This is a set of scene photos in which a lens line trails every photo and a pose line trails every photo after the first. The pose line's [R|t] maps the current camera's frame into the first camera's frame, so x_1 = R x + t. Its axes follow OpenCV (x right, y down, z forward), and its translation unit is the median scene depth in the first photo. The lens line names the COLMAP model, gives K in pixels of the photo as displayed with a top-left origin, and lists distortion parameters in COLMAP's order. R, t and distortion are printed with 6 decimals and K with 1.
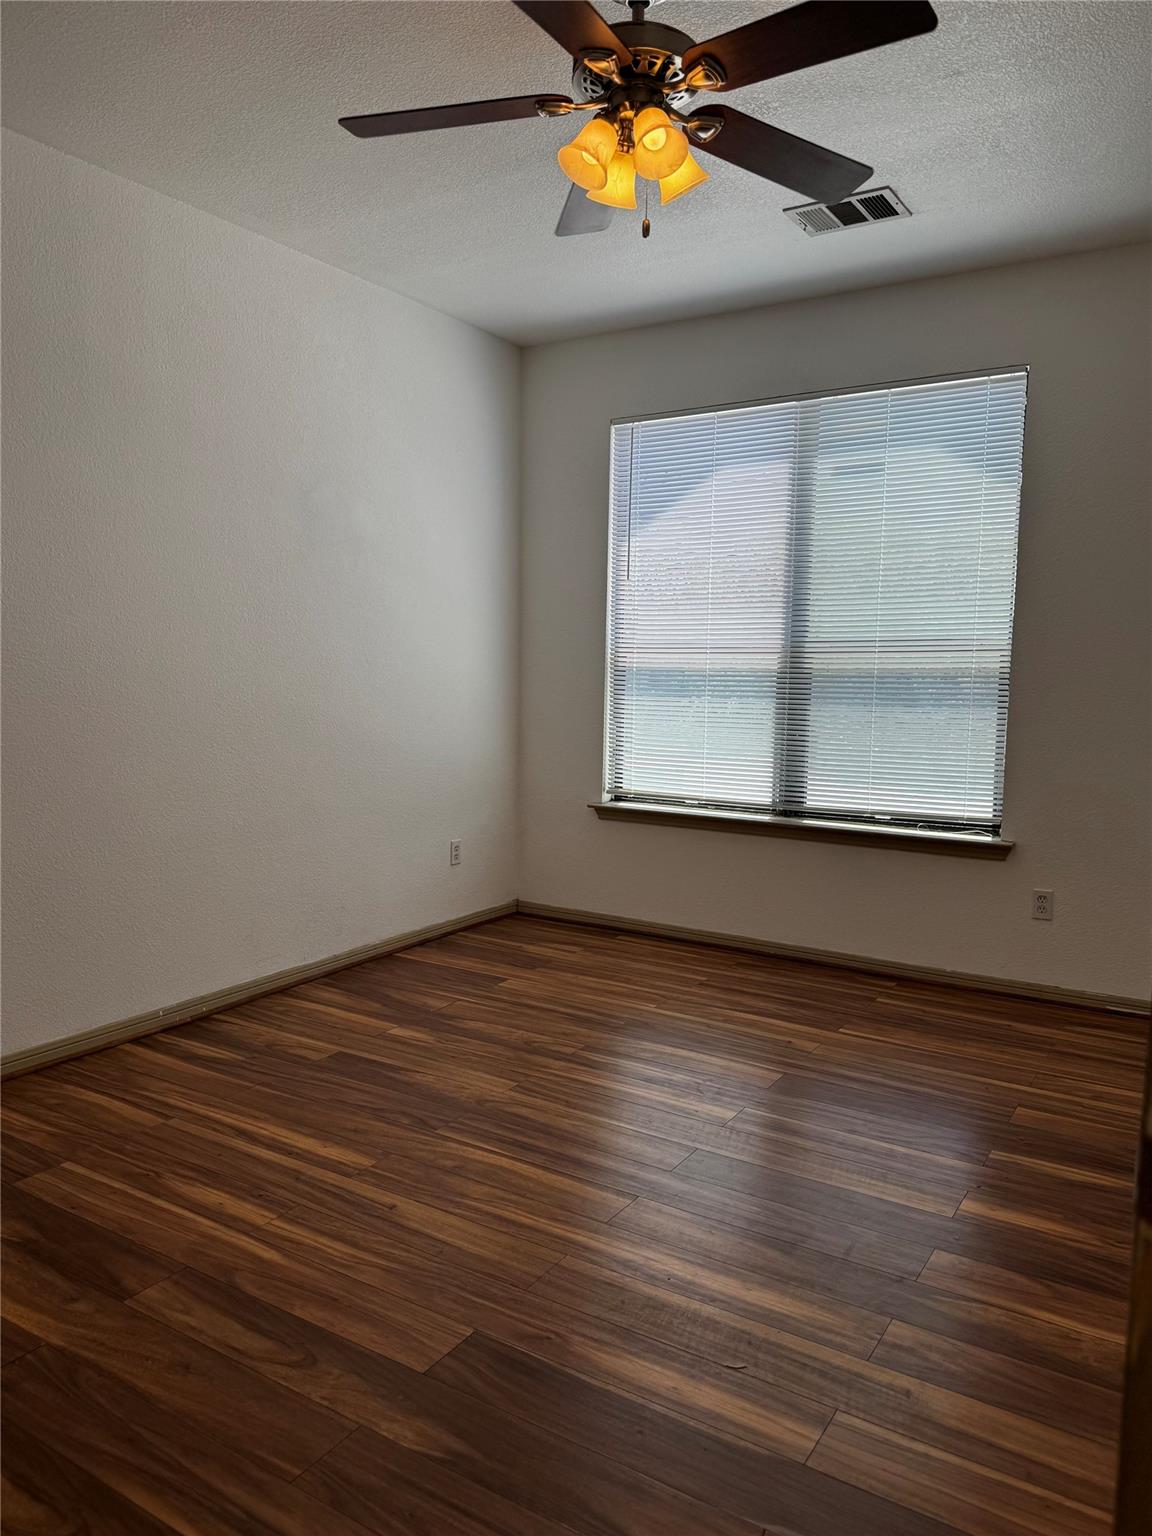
lens RADIAL K [[1083.3, 0, 584.8], [0, 1083.3, 765.7], [0, 0, 1]] dist [0.145183, -0.230140]
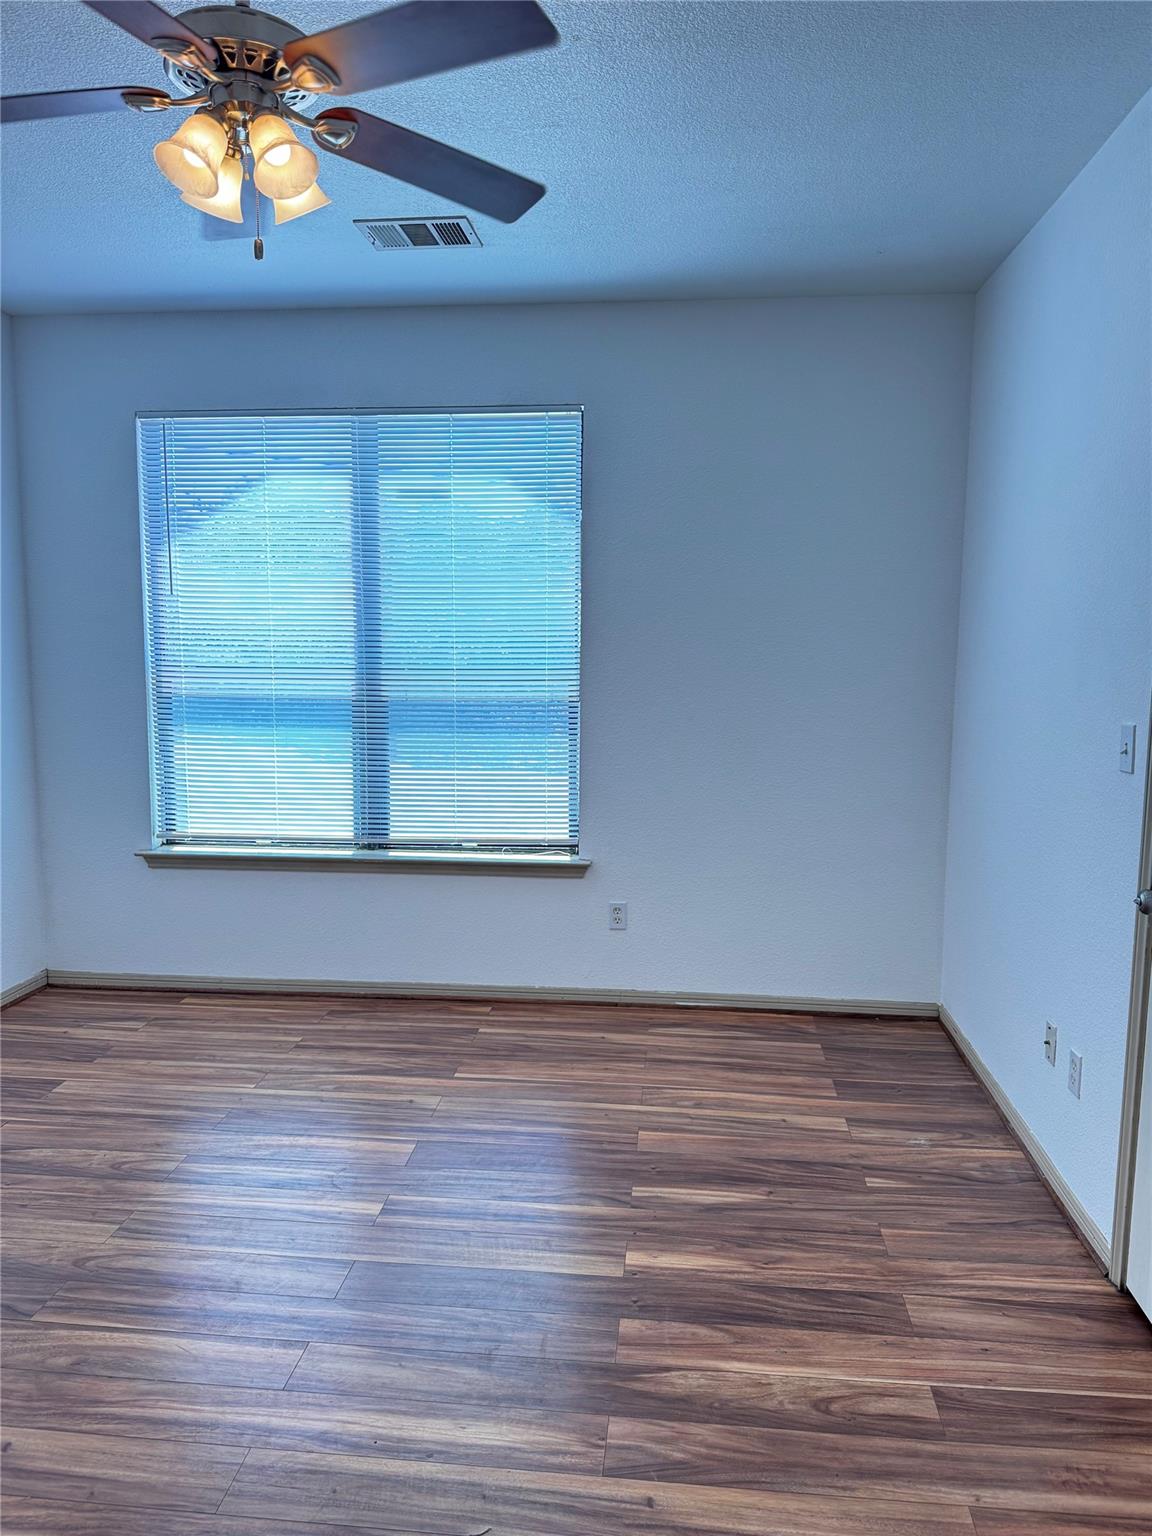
lens RADIAL K [[1098.0, 0, 576.0], [0, 1098.0, 768.0], [0, 0, 1]] dist [0.048927, -0.062660]
pose [[0.898692, -0.063326, 0.433983, -0.076276], [0.050226, 0.997871, 0.041601, -0.065772], [-0.435694, -0.015589, 0.899960, 0.068309]]
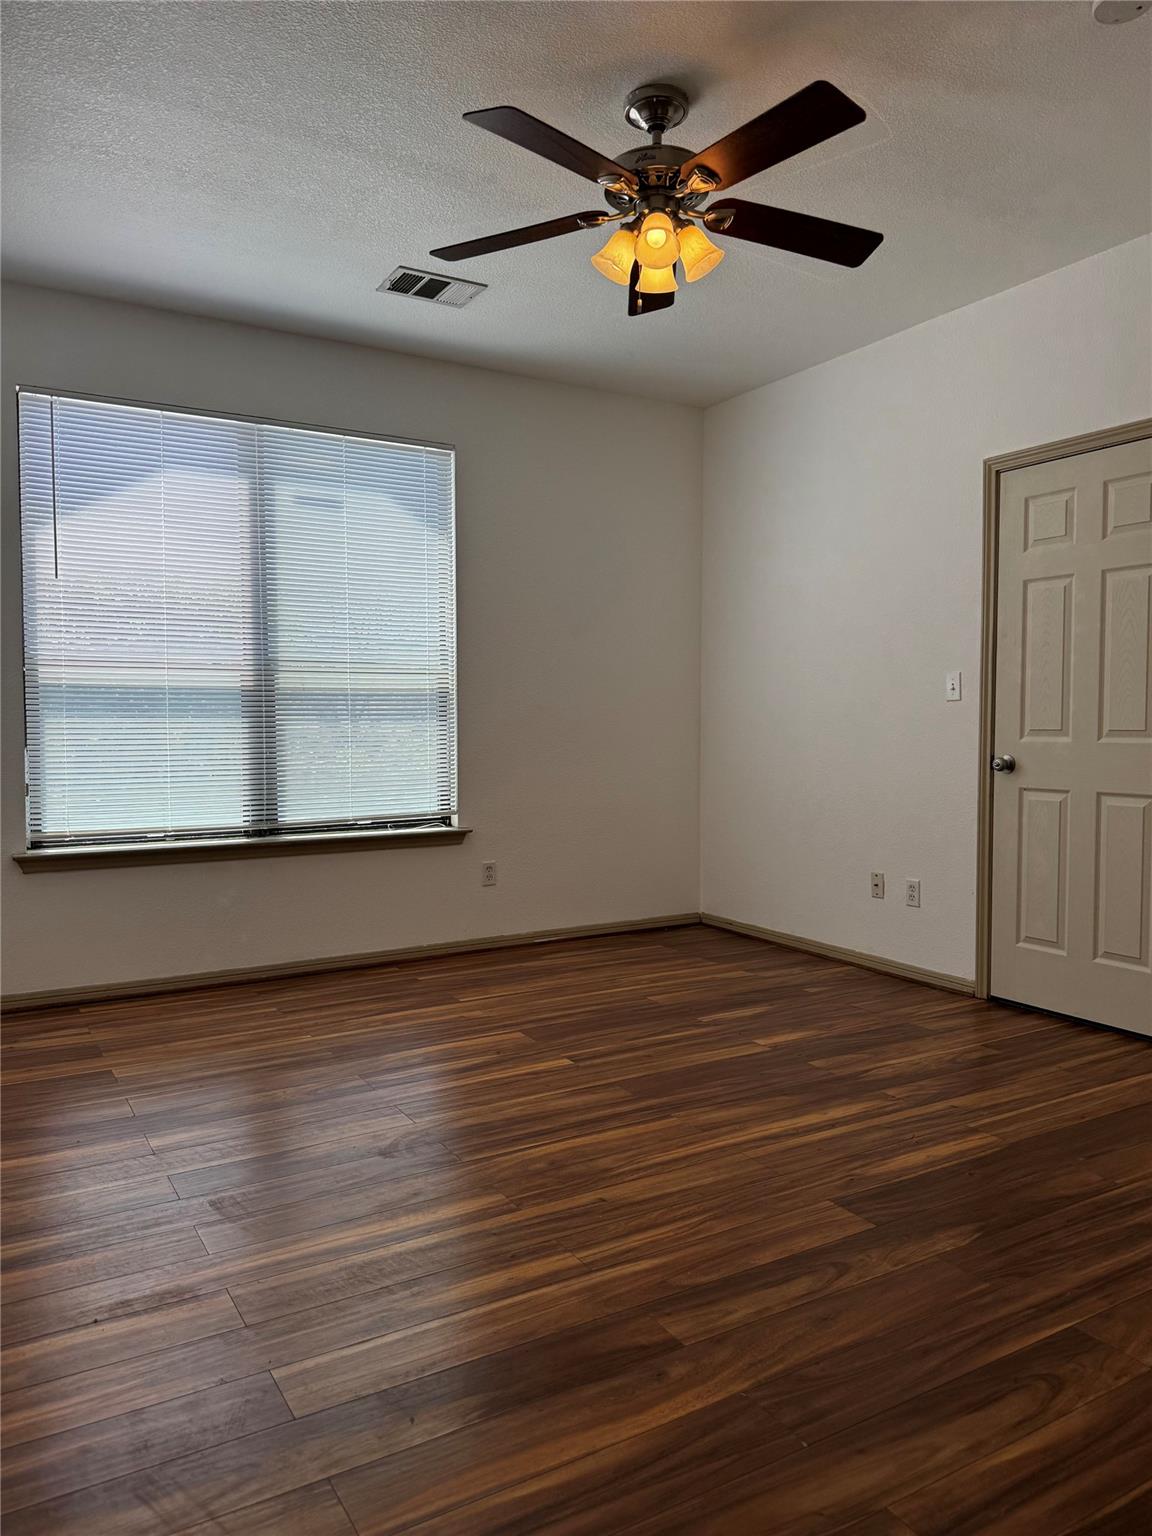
lens RADIAL K [[1083.3, 0, 584.8], [0, 1083.3, 765.7], [0, 0, 1]] dist [0.145183, -0.230140]
pose [[0.445754, -0.049762, 0.893771, -0.670483], [0.089510, 0.995927, 0.010808, -0.001462], [-0.890669, 0.075184, 0.448393, 0.344466]]
